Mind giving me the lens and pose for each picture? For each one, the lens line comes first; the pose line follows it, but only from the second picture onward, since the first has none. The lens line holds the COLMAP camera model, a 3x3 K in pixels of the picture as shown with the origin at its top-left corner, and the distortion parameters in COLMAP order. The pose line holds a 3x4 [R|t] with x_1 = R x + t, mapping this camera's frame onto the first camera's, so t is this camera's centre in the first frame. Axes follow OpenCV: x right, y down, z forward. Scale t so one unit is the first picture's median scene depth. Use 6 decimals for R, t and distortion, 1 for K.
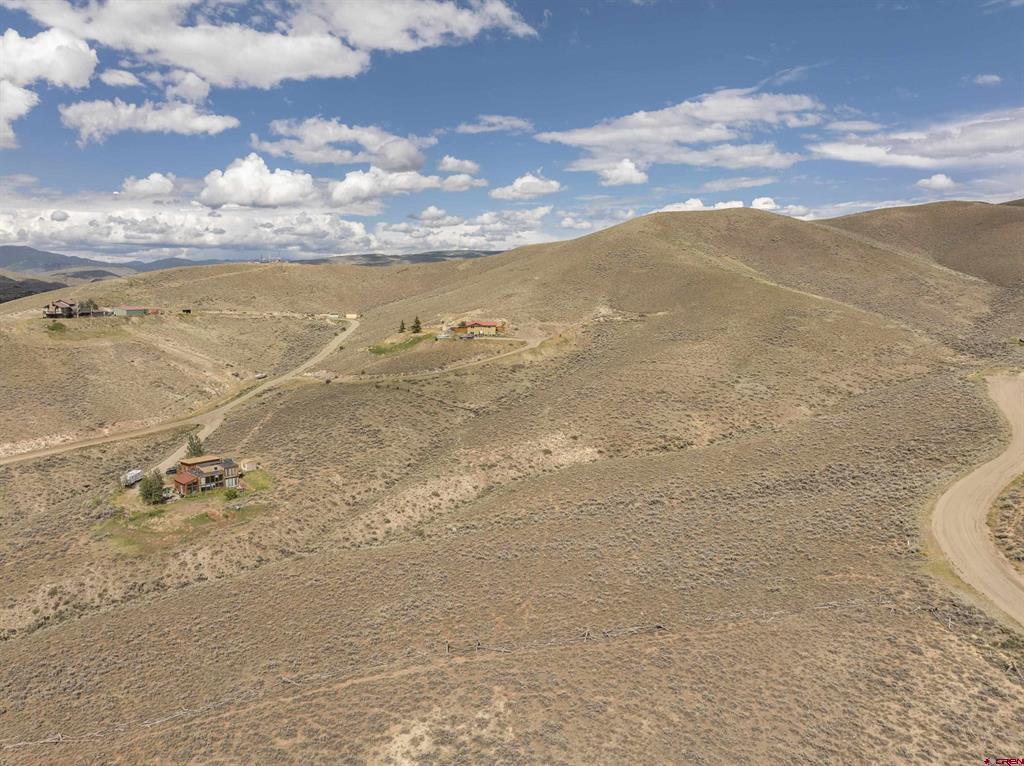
lens RADIAL K [[729.6, 0, 514.5], [0, 729.6, 355.3], [0, 0, 1]] dist [-0.042708, 0.000849]
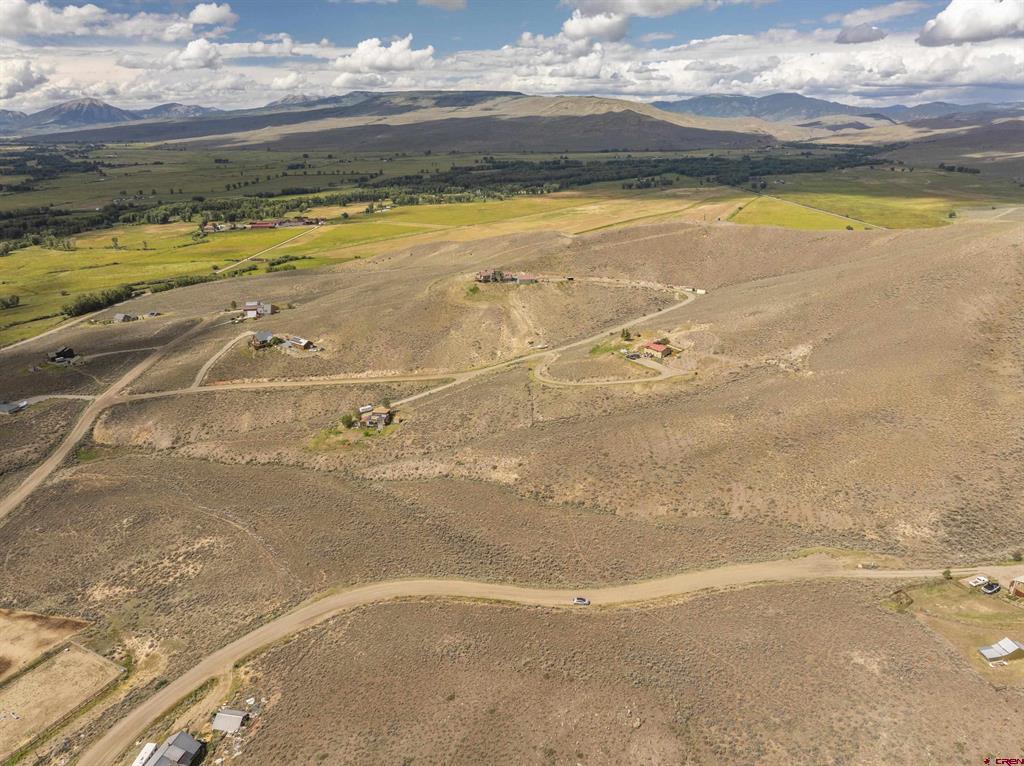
lens RADIAL K [[729.6, 0, 514.5], [0, 729.6, 355.3], [0, 0, 1]] dist [-0.042708, 0.000849]
pose [[0.575694, 0.241818, -0.781089, 0.146532], [-0.075371, 0.966895, 0.243791, -0.058223], [0.814184, -0.081478, 0.574862, 0.014320]]
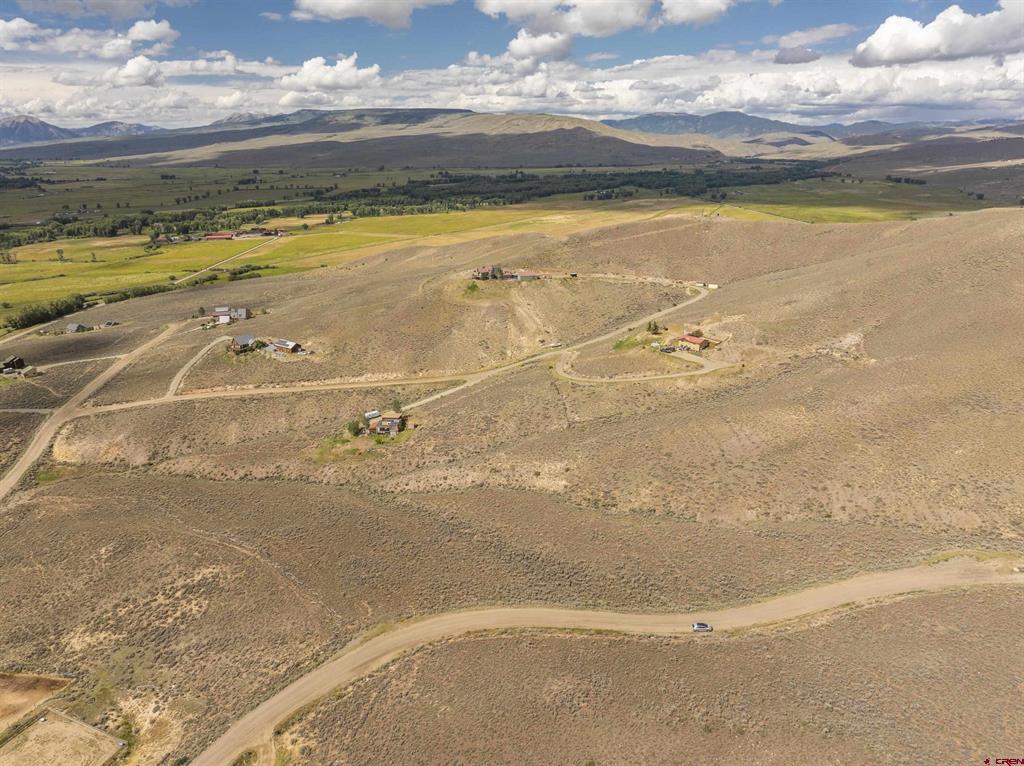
lens RADIAL K [[727.9, 0, 514.2], [0, 727.9, 364.0], [0, 0, 1]] dist [-0.049486, 0.017558]
pose [[0.629352, 0.220969, -0.745043, 0.117143], [-0.071379, 0.971107, 0.227721, -0.045031], [0.773836, -0.090136, 0.626940, 0.011521]]
